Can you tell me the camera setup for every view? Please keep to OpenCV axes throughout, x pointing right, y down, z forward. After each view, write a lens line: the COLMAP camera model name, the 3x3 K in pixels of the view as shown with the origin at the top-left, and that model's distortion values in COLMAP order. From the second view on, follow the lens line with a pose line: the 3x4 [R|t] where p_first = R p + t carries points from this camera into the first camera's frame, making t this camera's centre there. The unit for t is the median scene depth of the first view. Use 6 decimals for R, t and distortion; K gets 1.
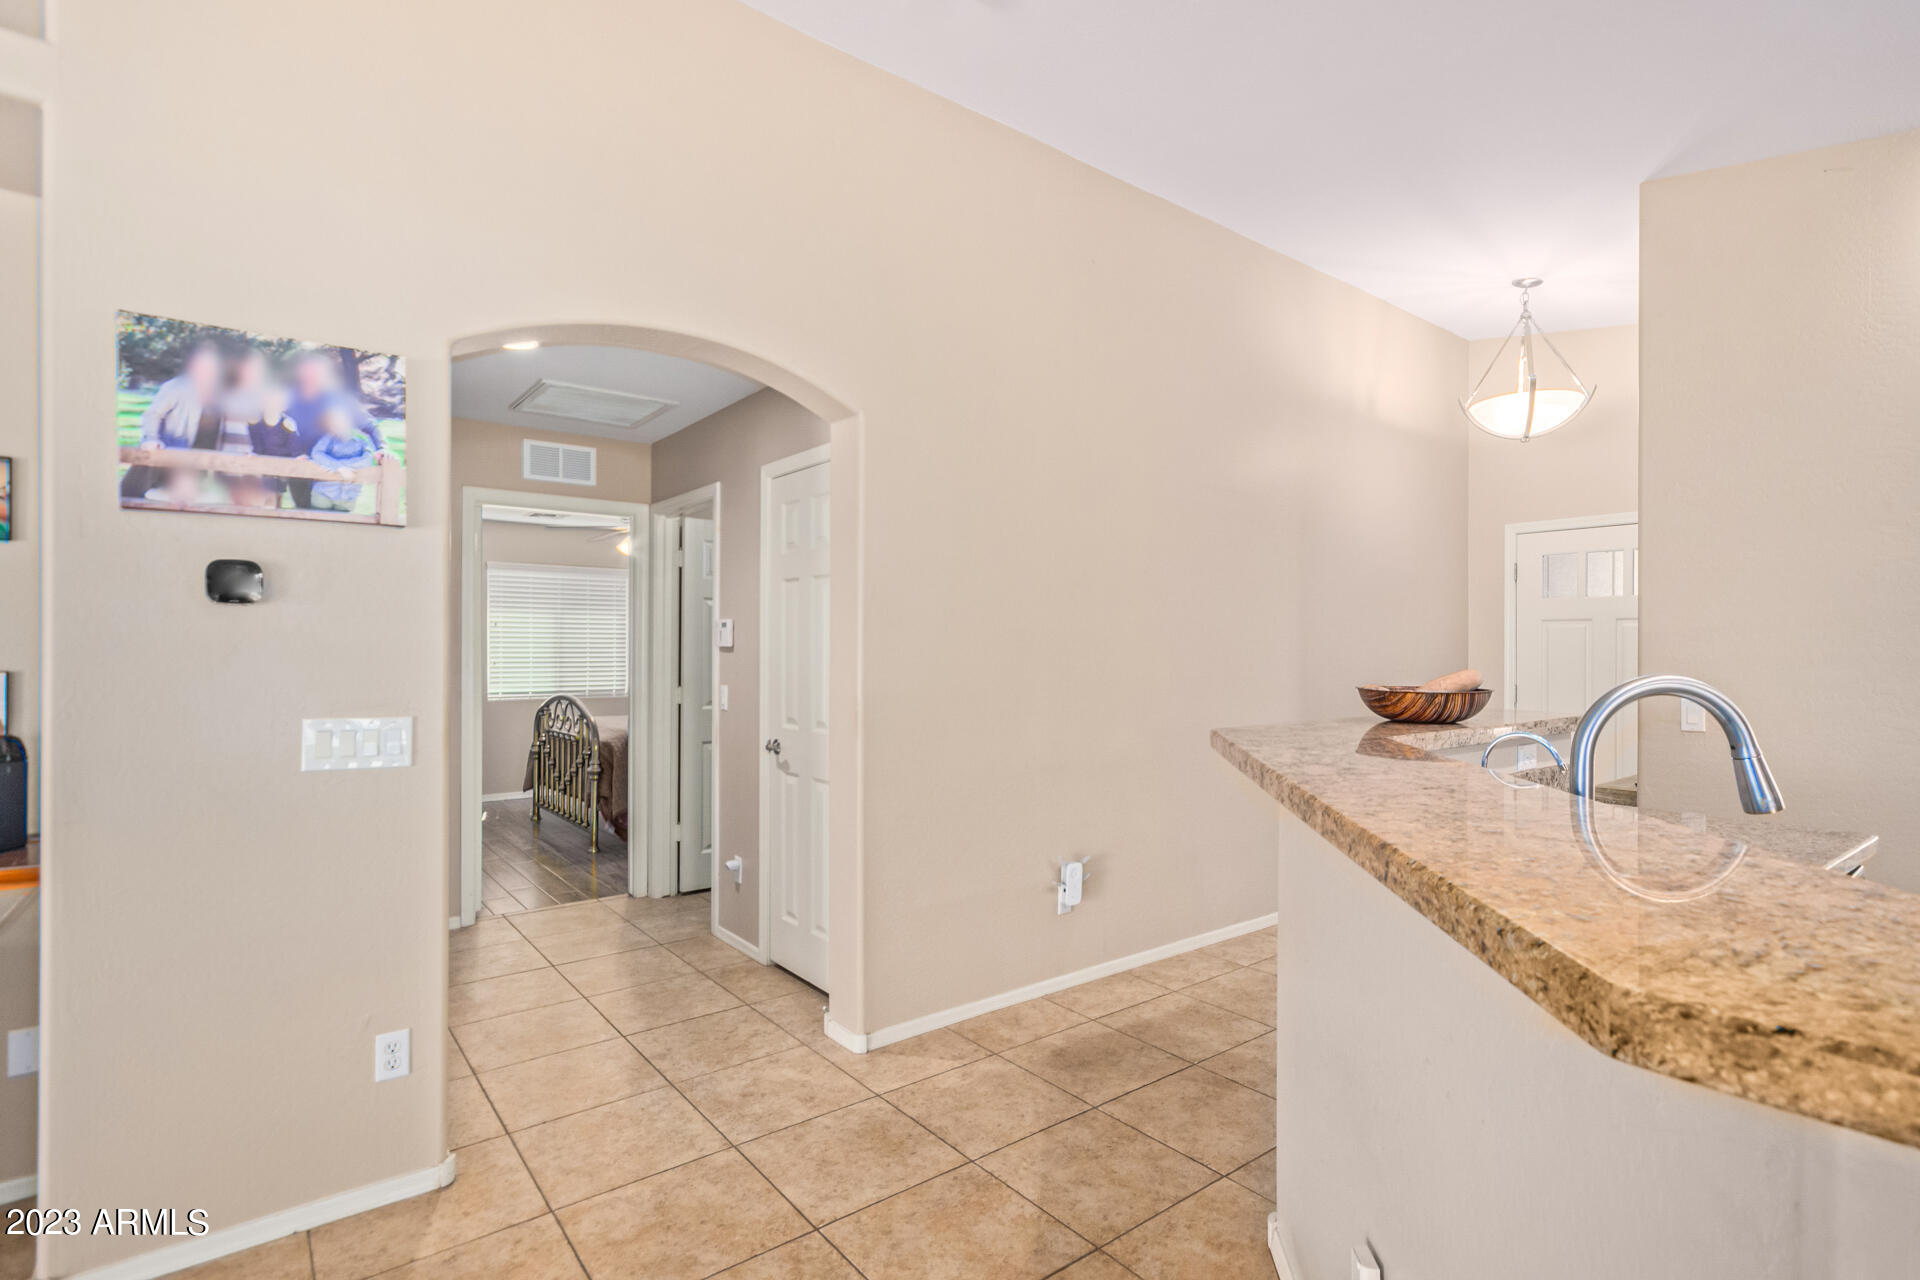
lens RADIAL K [[940.2, 0, 960.0], [0, 940.2, 640.0], [0, 0, 1]] dist [0.002632, 0.000881]
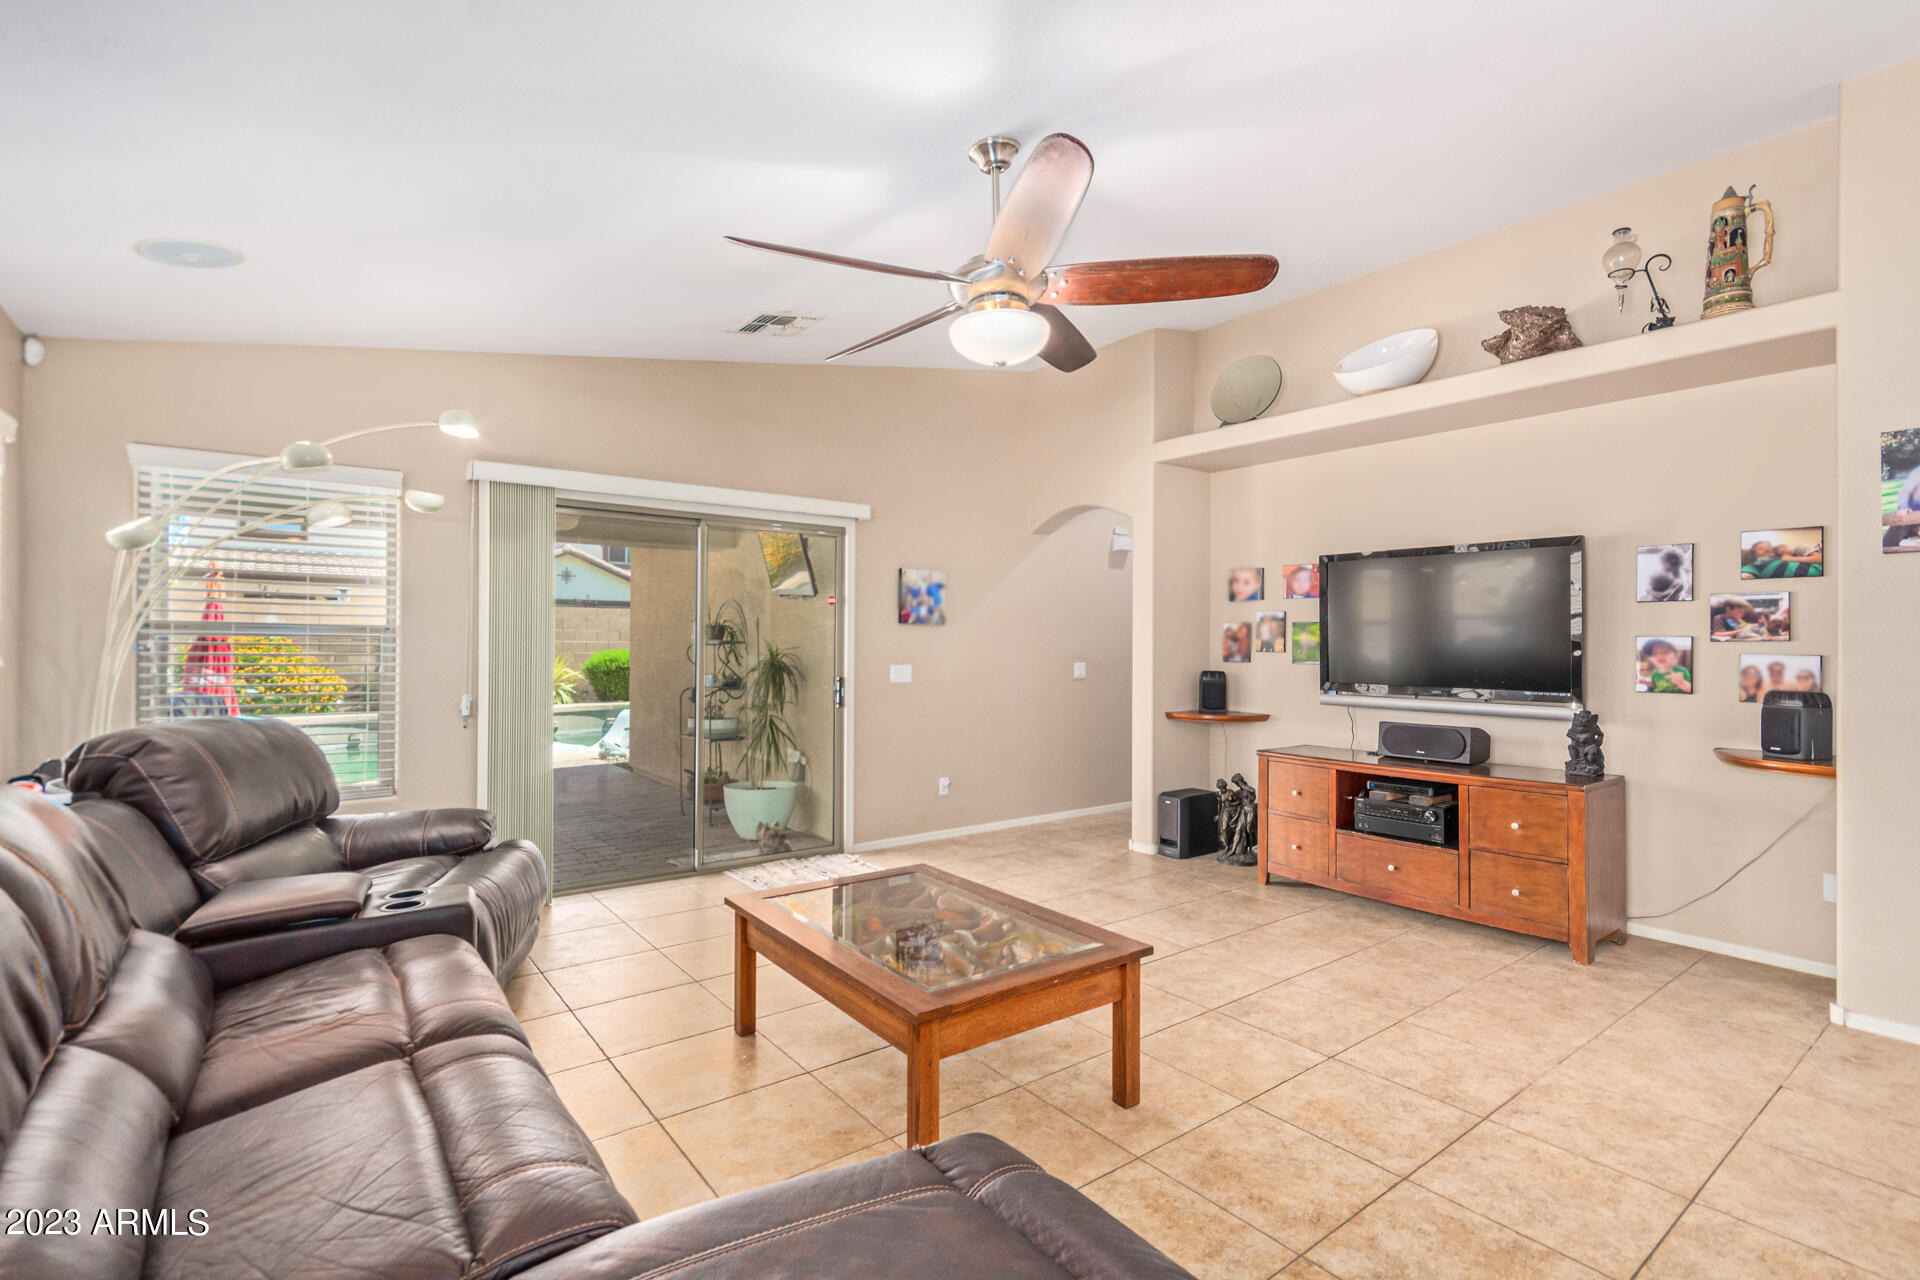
lens RADIAL K [[895.0, 0, 981.7], [0, 895.0, 641.6], [0, 0, 1]] dist [-0.000865, -0.000414]
pose [[0.010395, -0.002412, -0.999943, 0.617213], [-0.007036, 0.999972, -0.002486, 0.024601], [0.999921, 0.007061, 0.010378, -0.552343]]
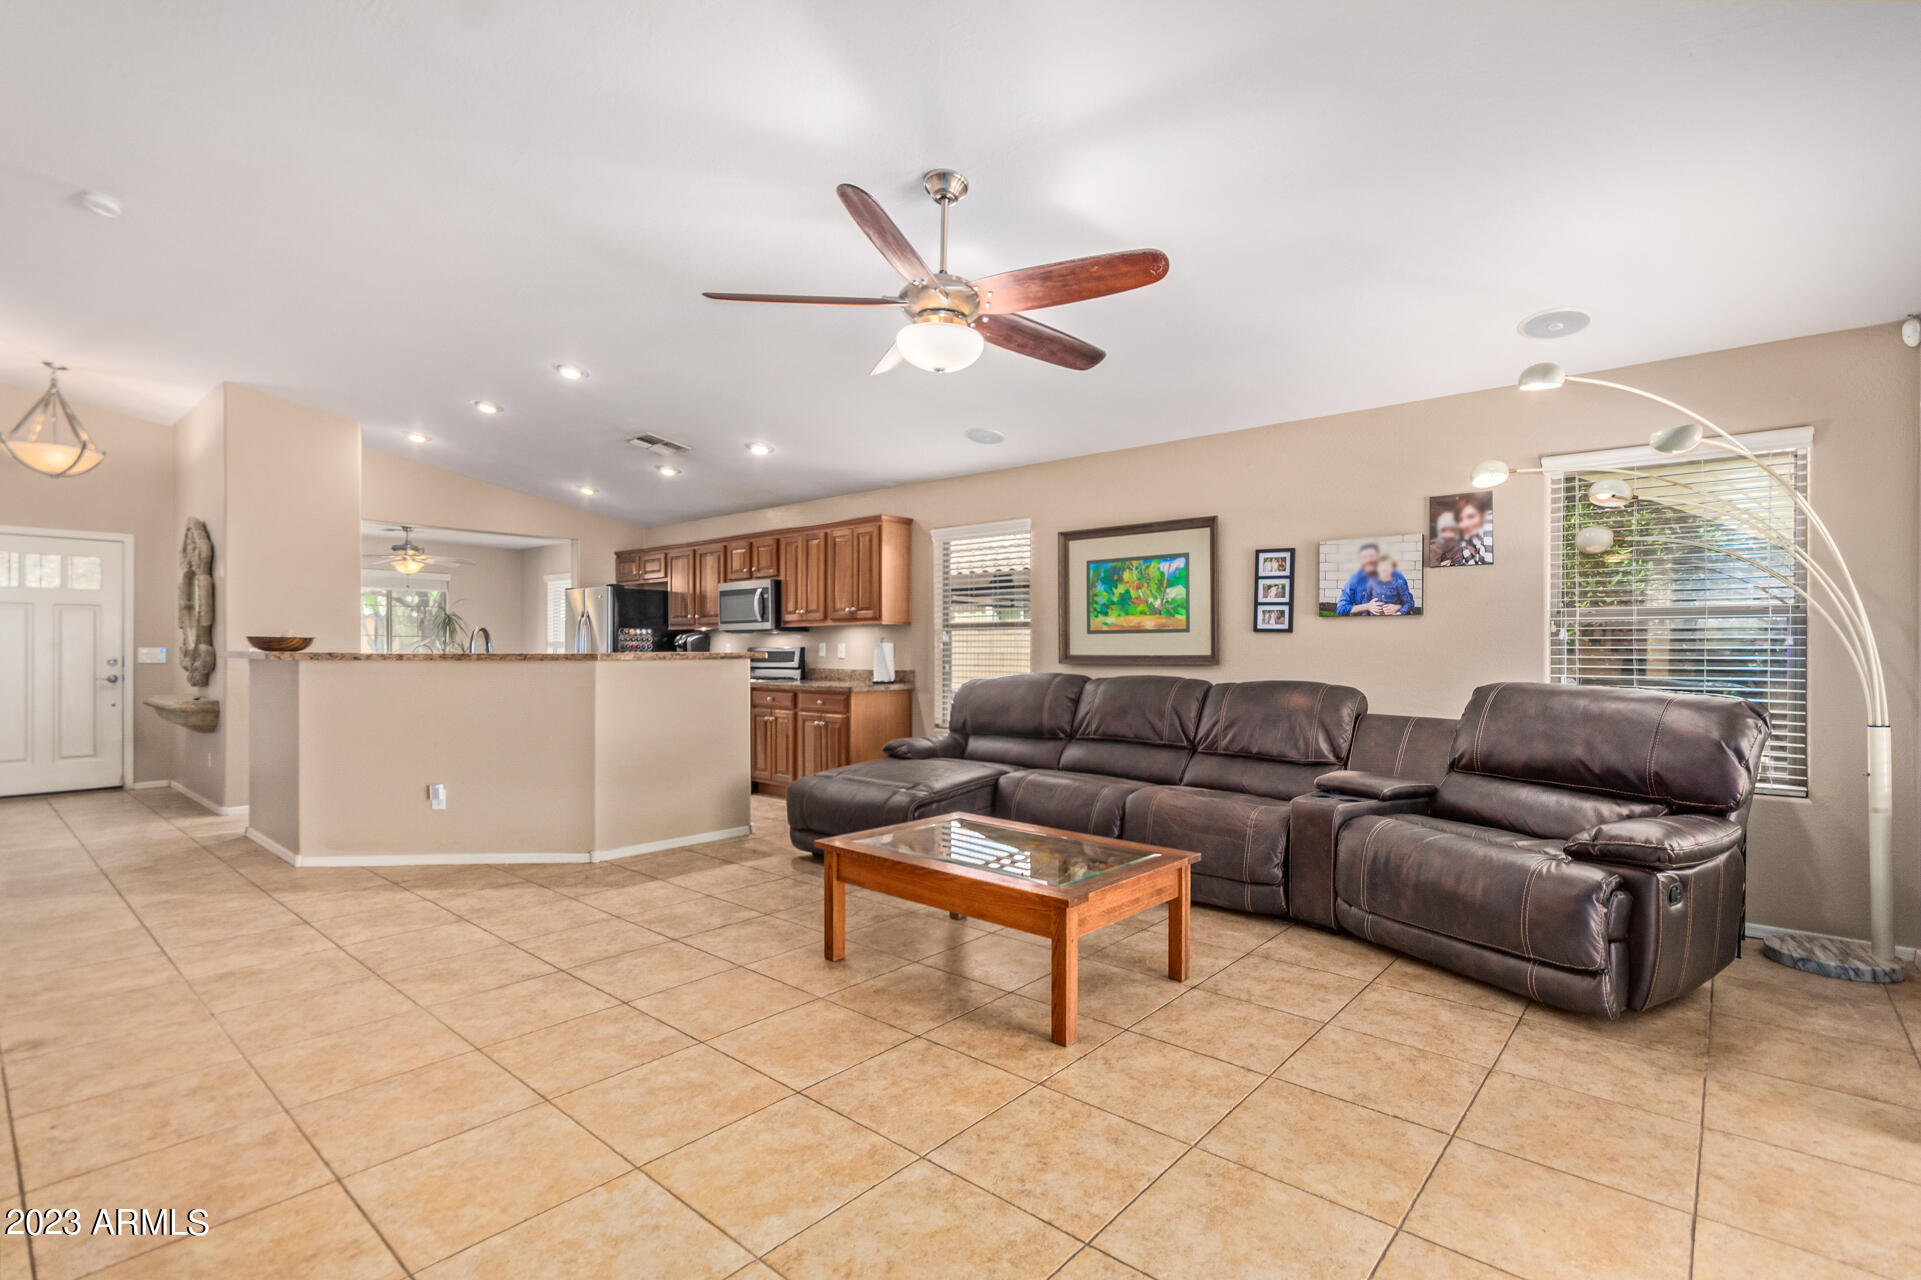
lens RADIAL K [[885.9, 0, 973.9], [0, 885.9, 659.4], [0, 0, 1]] dist [-0.001206, -0.000382]
pose [[-0.200383, -0.009858, 0.979668, -2.278284], [-0.002641, 0.999951, 0.009522, 0.089246], [-0.979714, -0.000680, -0.200400, -0.257970]]
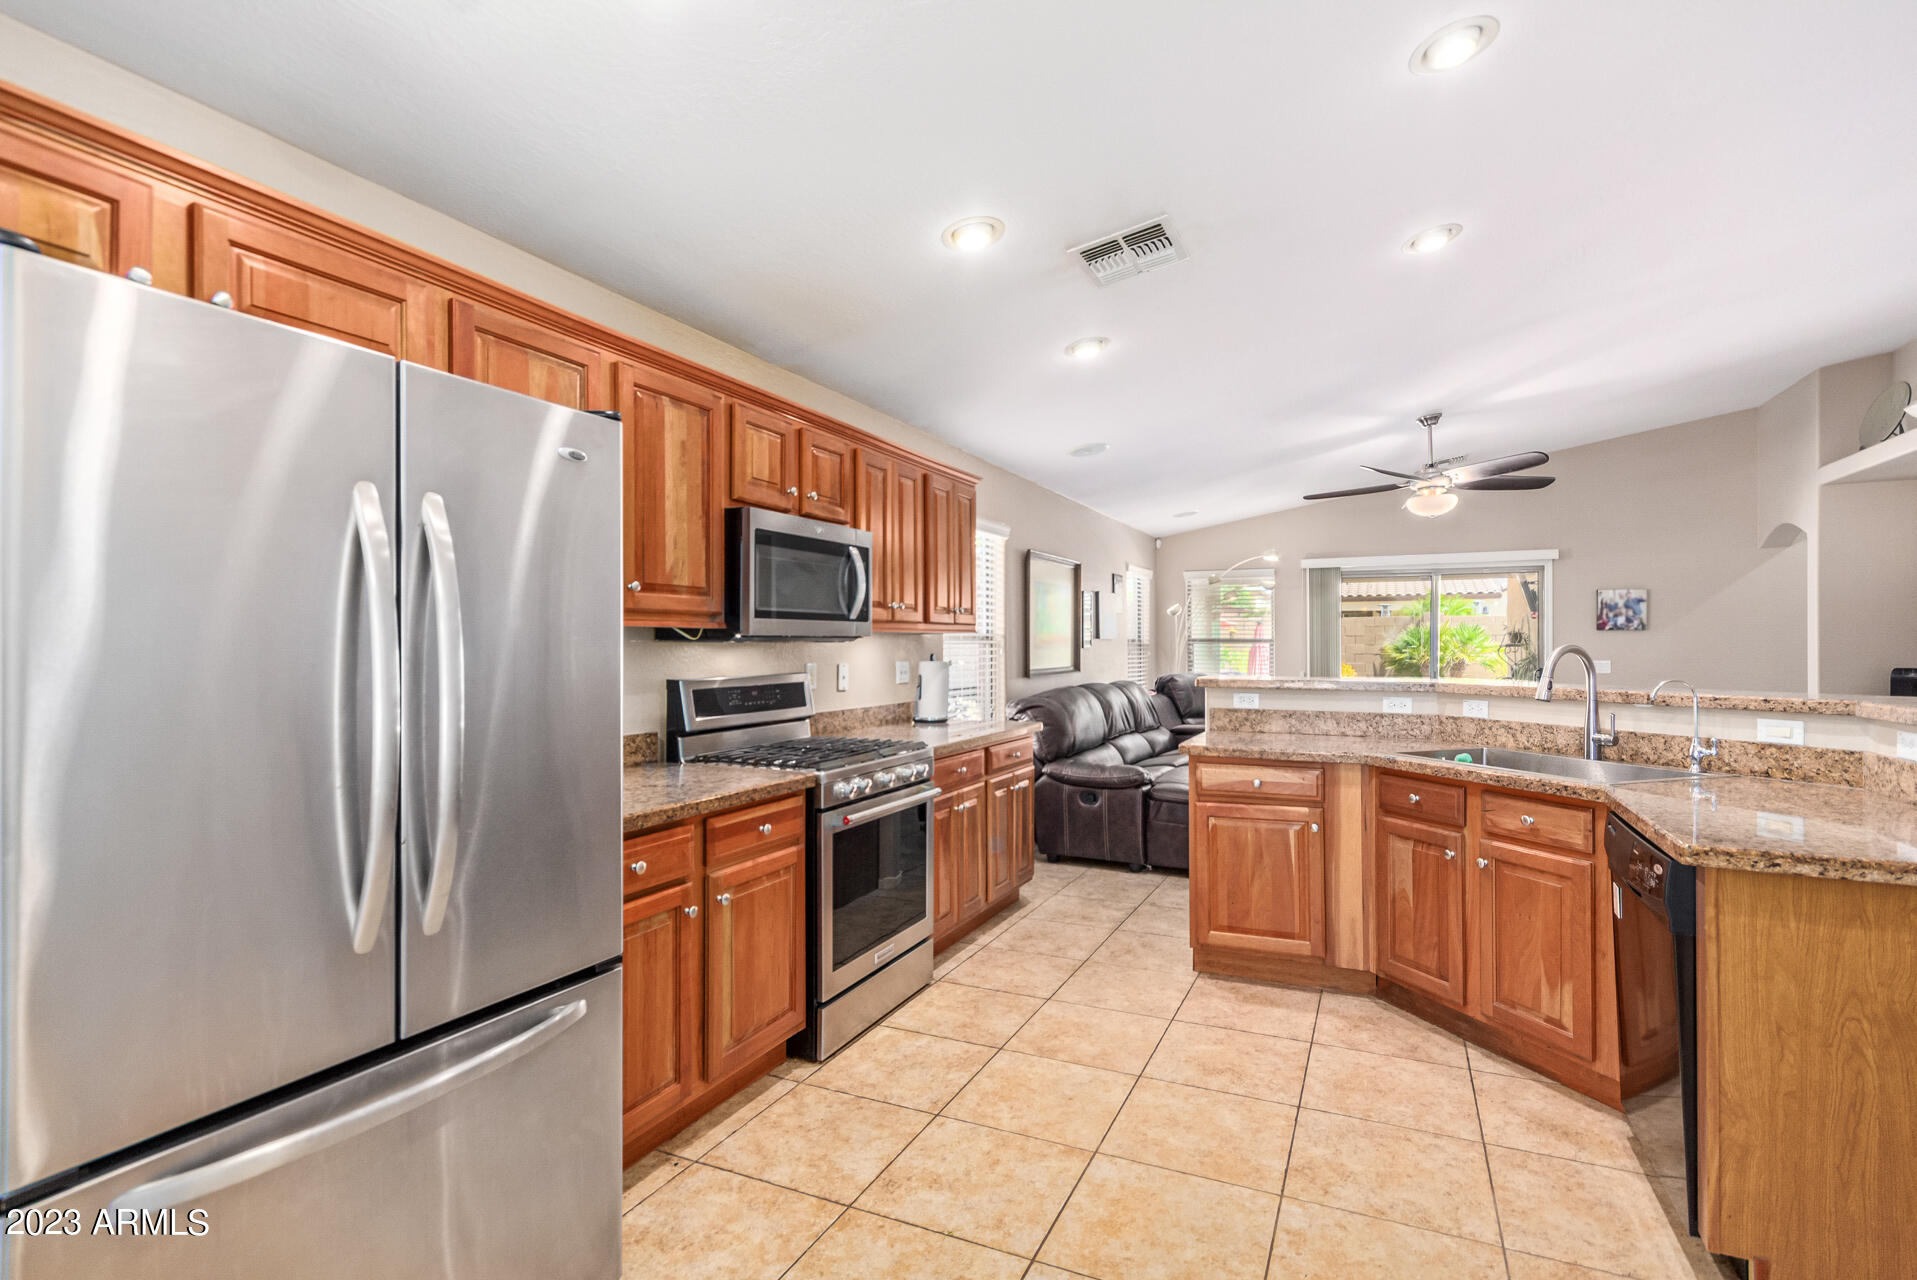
lens RADIAL K [[905.8, 0, 959.4], [0, 905.8, 645.9], [0, 0, 1]] dist [0.002403, 0.000353]
pose [[-0.889866, -0.000498, -0.456223, 2.023796], [-0.000165, 1.000000, -0.000769, 0.033373], [0.456223, -0.000609, -0.889865, 1.438345]]
